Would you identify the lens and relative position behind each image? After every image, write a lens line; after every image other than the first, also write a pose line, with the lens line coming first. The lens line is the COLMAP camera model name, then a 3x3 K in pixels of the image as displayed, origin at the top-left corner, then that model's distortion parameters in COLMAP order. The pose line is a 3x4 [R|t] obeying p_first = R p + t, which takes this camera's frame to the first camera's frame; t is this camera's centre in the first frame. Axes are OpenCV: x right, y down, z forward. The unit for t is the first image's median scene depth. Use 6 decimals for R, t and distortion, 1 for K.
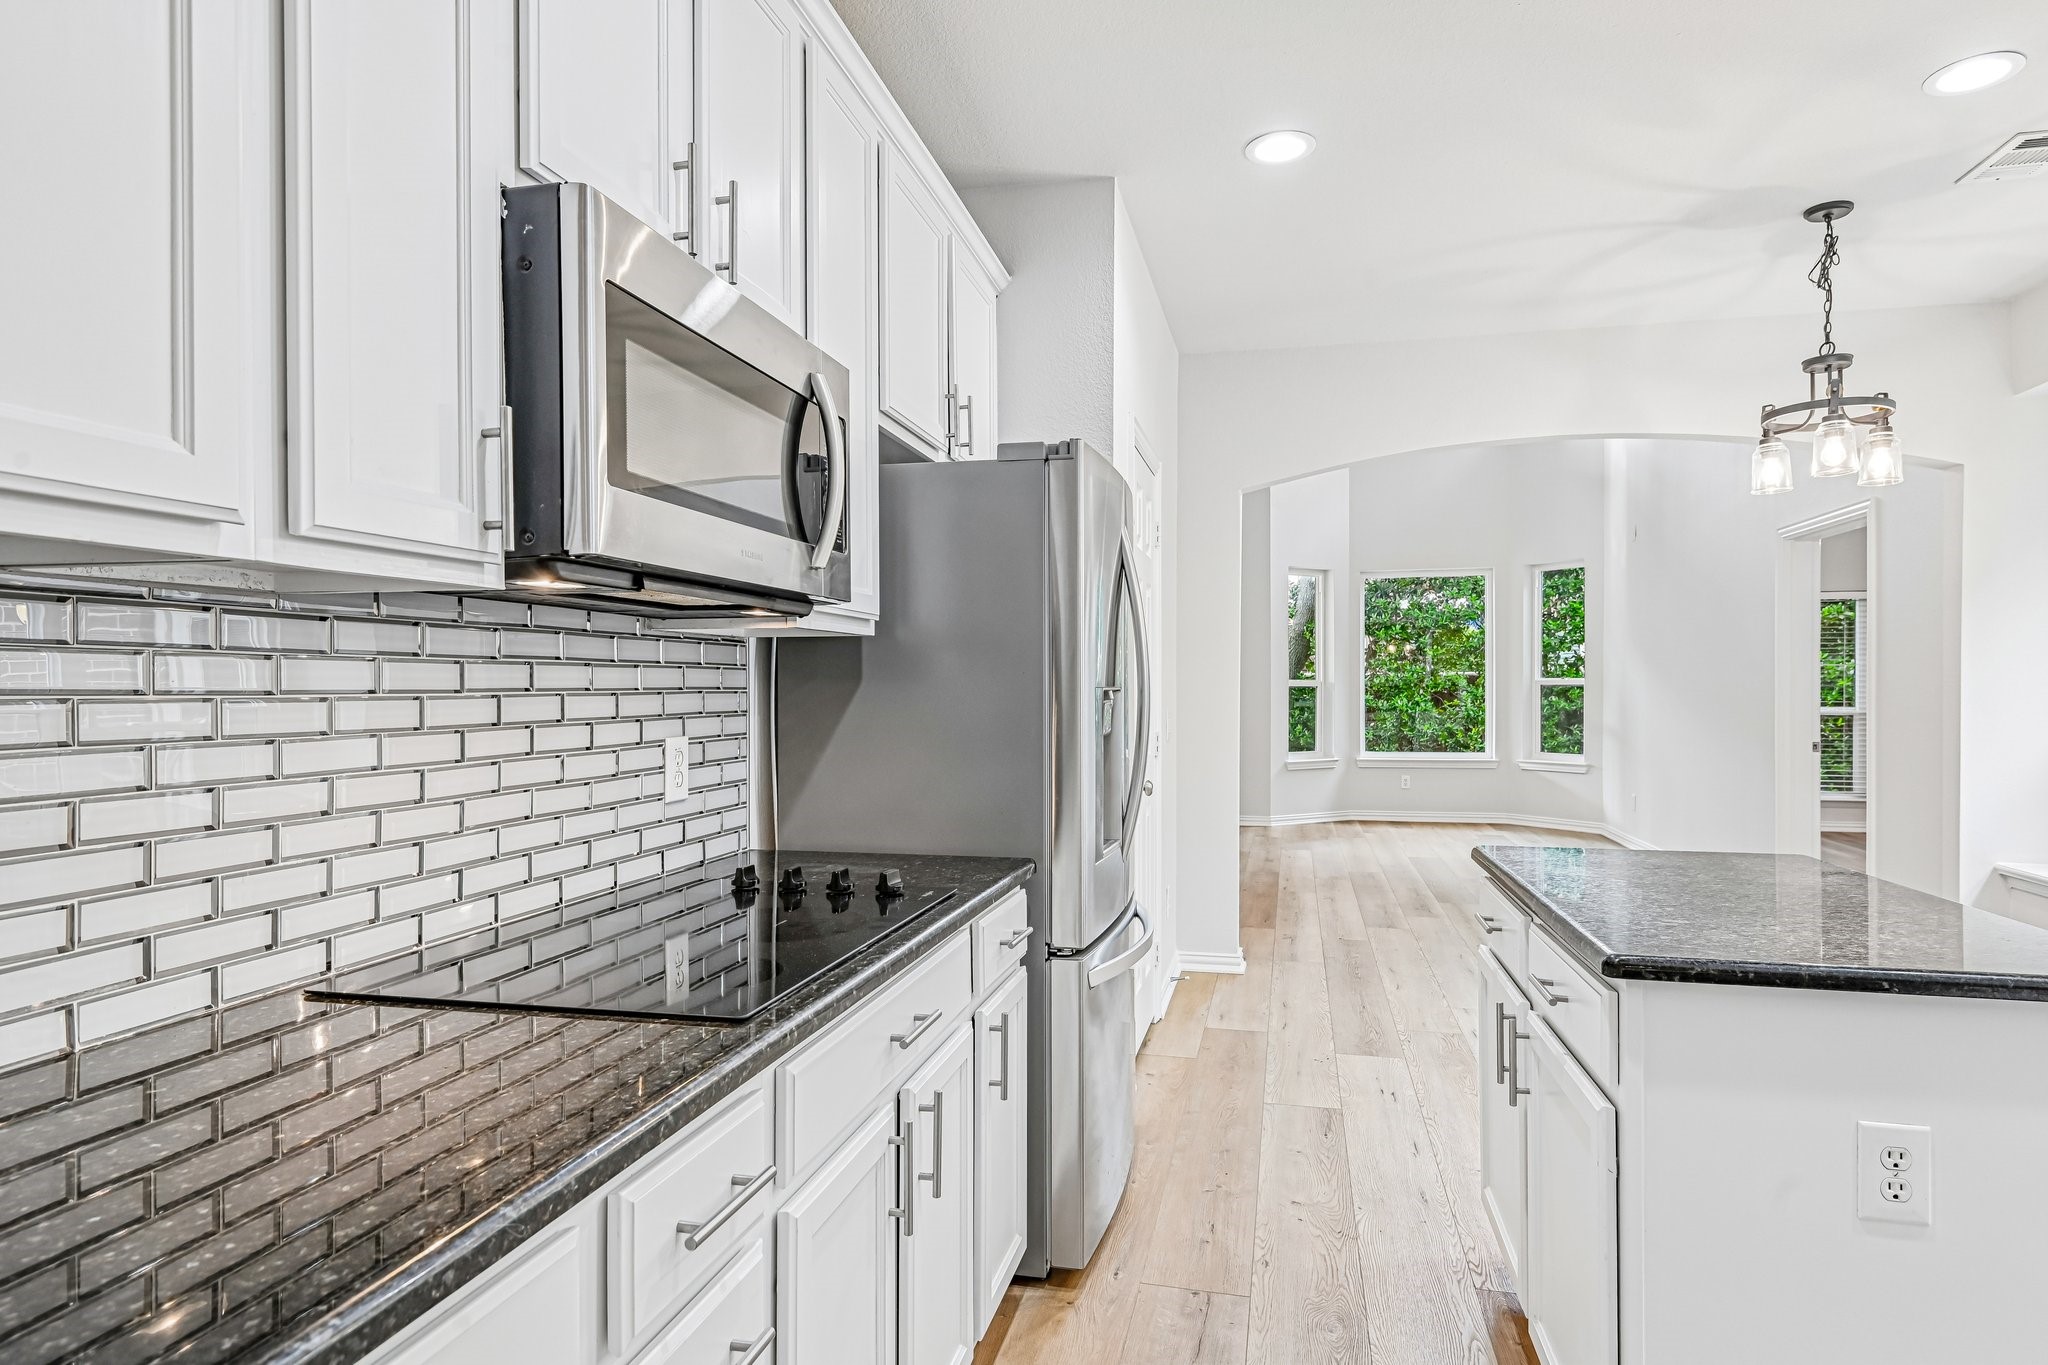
lens RADIAL K [[1131.0, 0, 1018.5], [0, 1131.0, 675.5], [0, 0, 1]] dist [0.021787, -0.009745]
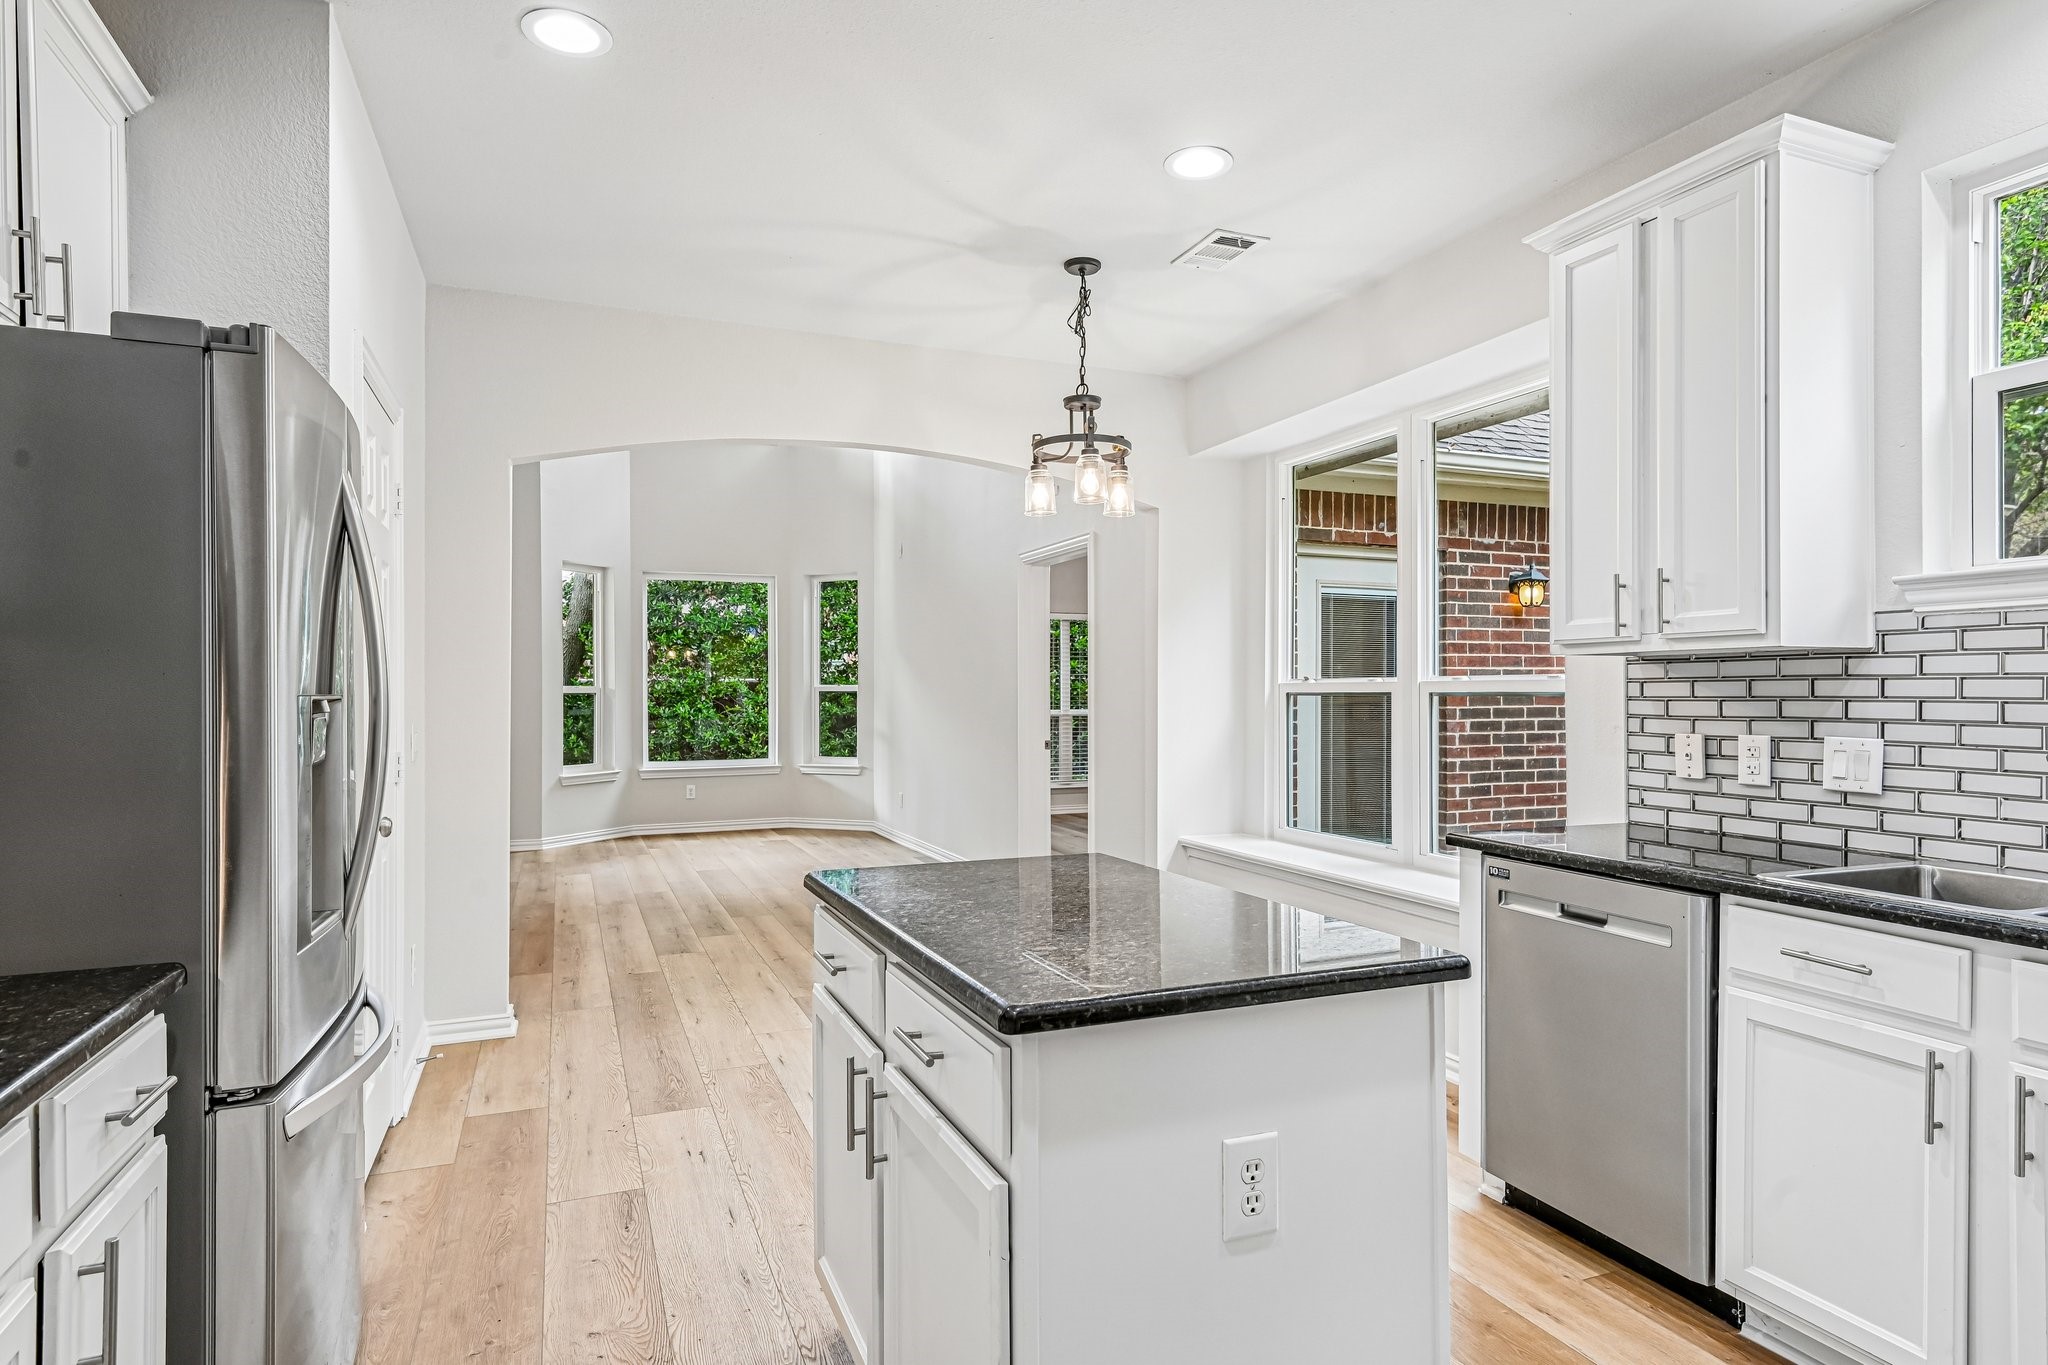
lens RADIAL K [[1131.0, 0, 1029.4], [0, 1131.0, 694.7], [0, 0, 1]] dist [0.021787, -0.009745]
pose [[0.807555, -0.002282, 0.589789, 0.014111], [-0.004353, 0.999942, 0.009830, 0.000886], [-0.589777, -0.010506, 0.807498, 0.135768]]
